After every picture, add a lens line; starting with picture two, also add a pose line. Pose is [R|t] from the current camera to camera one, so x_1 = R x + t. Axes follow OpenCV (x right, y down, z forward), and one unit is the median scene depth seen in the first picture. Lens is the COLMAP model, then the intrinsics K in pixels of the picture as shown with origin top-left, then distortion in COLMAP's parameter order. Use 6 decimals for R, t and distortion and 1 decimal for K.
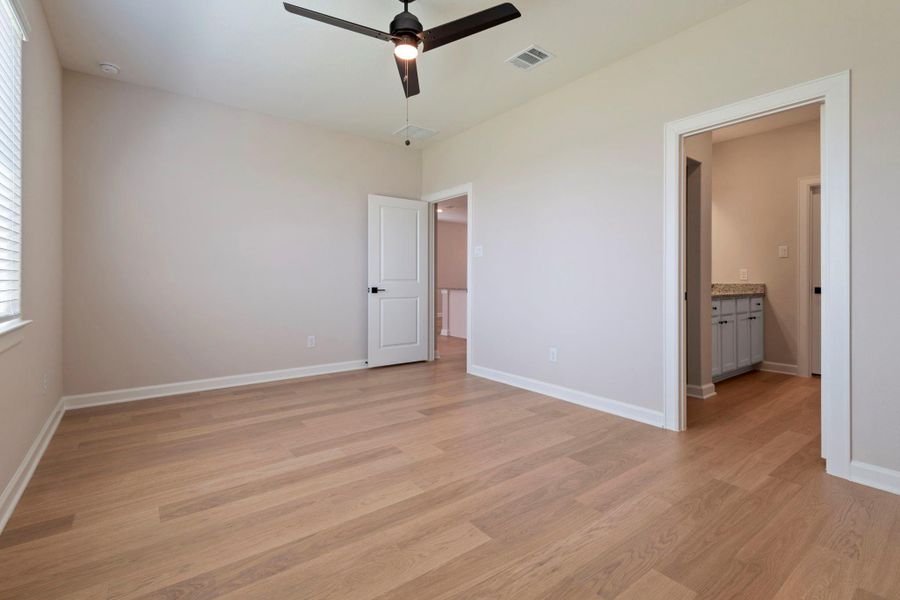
lens RADIAL K [[421.4, 0, 453.0], [0, 421.4, 277.6], [0, 0, 1]] dist [0.001447, -0.000058]
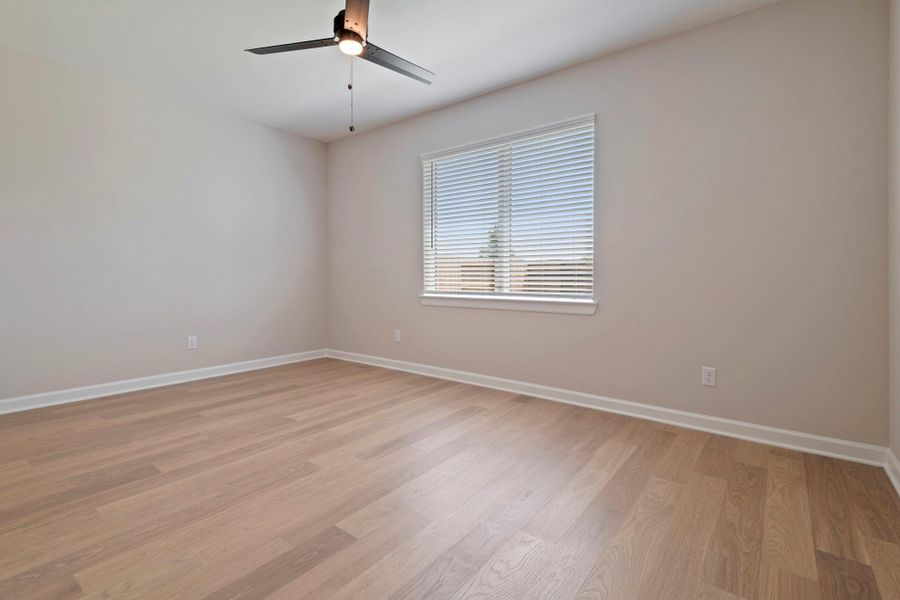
lens RADIAL K [[421.4, 0, 453.0], [0, 421.4, 277.6], [0, 0, 1]] dist [0.001447, -0.000058]
pose [[-0.964708, -0.006371, -0.263246, -0.090869], [-0.006645, 0.999978, 0.000151, 0.013006], [0.263239, 0.001895, -0.964729, 2.219213]]
